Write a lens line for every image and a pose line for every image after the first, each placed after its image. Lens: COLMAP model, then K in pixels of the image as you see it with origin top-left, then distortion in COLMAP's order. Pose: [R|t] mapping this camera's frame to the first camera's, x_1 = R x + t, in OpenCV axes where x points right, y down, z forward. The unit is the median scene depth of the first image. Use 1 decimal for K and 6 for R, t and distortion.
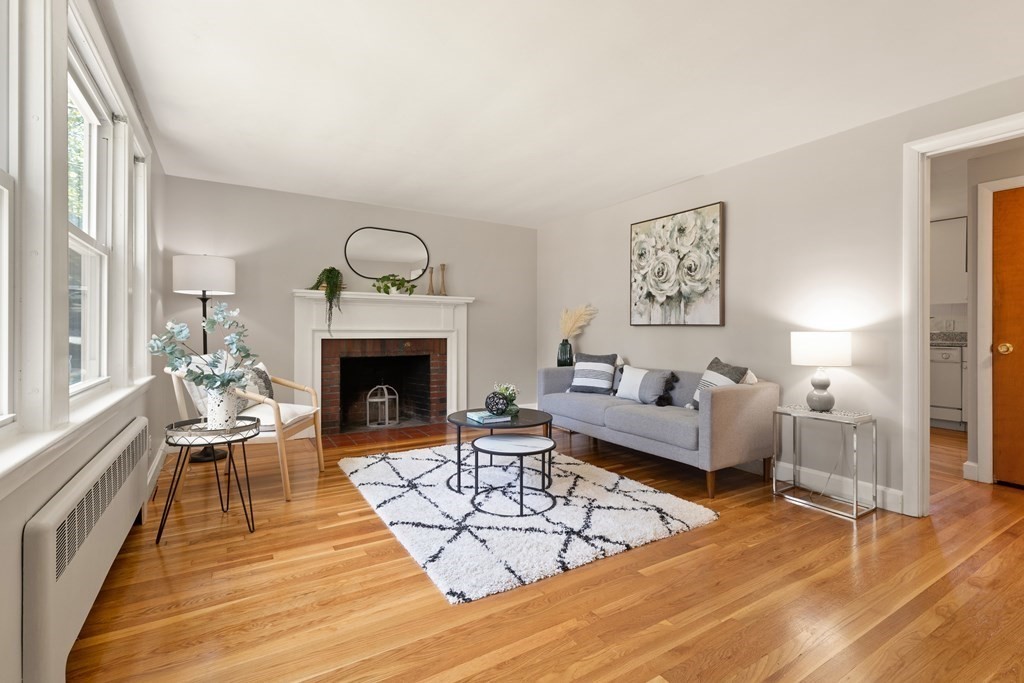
lens RADIAL K [[468.1, 0, 515.3], [0, 468.1, 333.0], [0, 0, 1]] dist [0.004066, -0.000232]
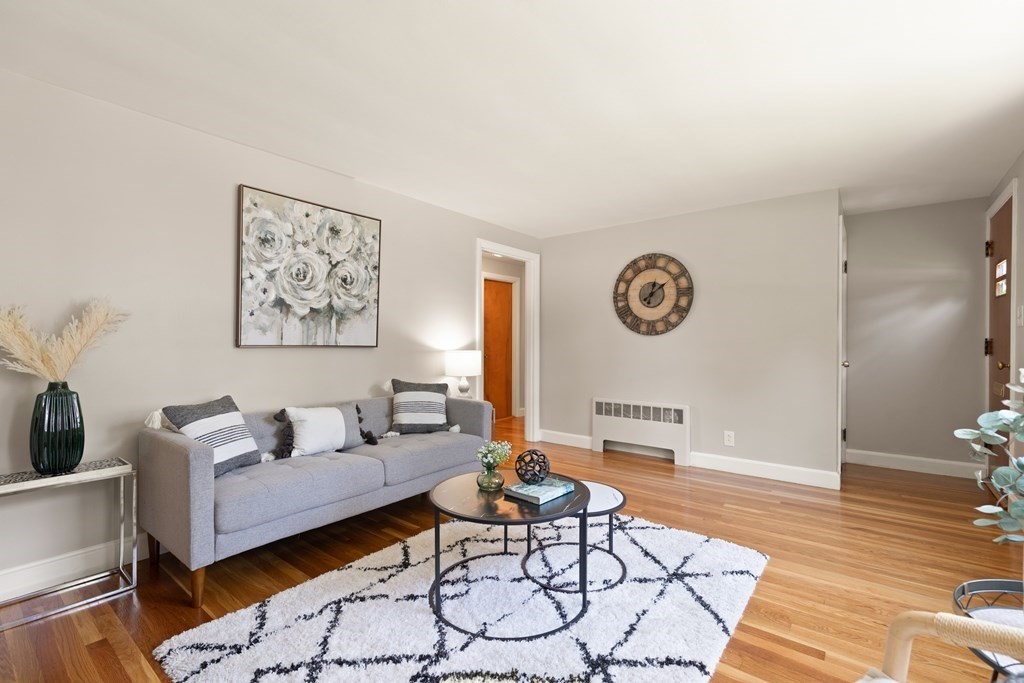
lens RADIAL K [[468.1, 0, 514.6], [0, 468.1, 343.5], [0, 0, 1]] dist [0.004066, -0.000232]
pose [[-0.353816, -0.004610, 0.935304, -0.525147], [0.004950, 0.999965, 0.006801, -0.025719], [-0.935302, 0.007036, -0.353781, 0.994321]]
